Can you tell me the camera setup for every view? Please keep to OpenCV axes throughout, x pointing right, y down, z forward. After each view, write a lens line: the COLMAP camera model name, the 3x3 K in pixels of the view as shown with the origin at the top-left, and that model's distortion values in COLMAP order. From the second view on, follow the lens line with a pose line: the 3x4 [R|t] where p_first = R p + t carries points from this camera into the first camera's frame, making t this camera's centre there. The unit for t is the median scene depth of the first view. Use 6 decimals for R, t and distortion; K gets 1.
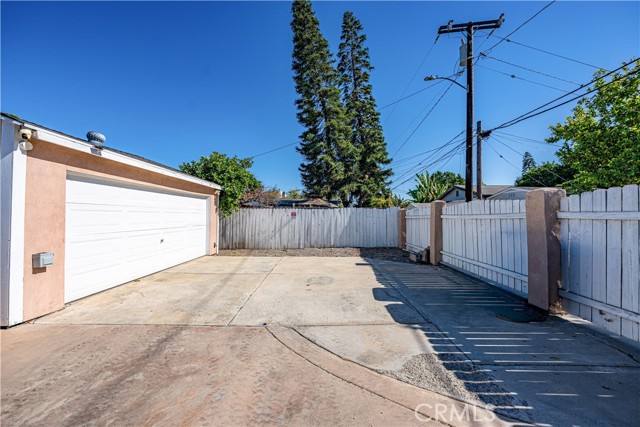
lens RADIAL K [[239.7, 0, 320.0], [0, 239.7, 213.5], [0, 0, 1]] dist [0.000024, -0.000016]
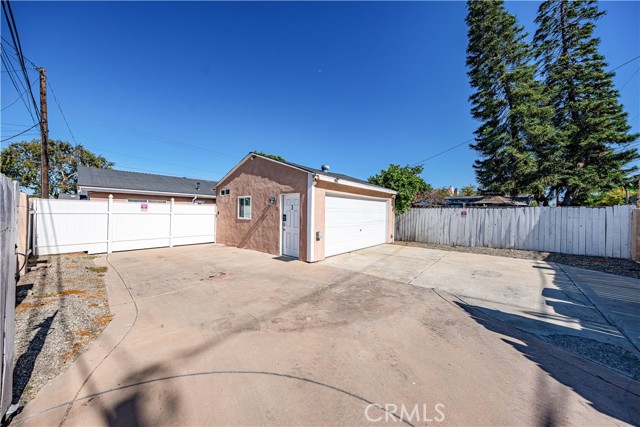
lens RADIAL K [[221.7, 0, 317.3], [0, 221.7, 213.4], [0, 0, 1]] dist [0.010870, 0.000245]
pose [[0.759666, 0.010840, -0.650224, 0.025183], [-0.002416, 0.999901, 0.013847, -0.005663], [0.650309, -0.008948, 0.759617, -0.109164]]
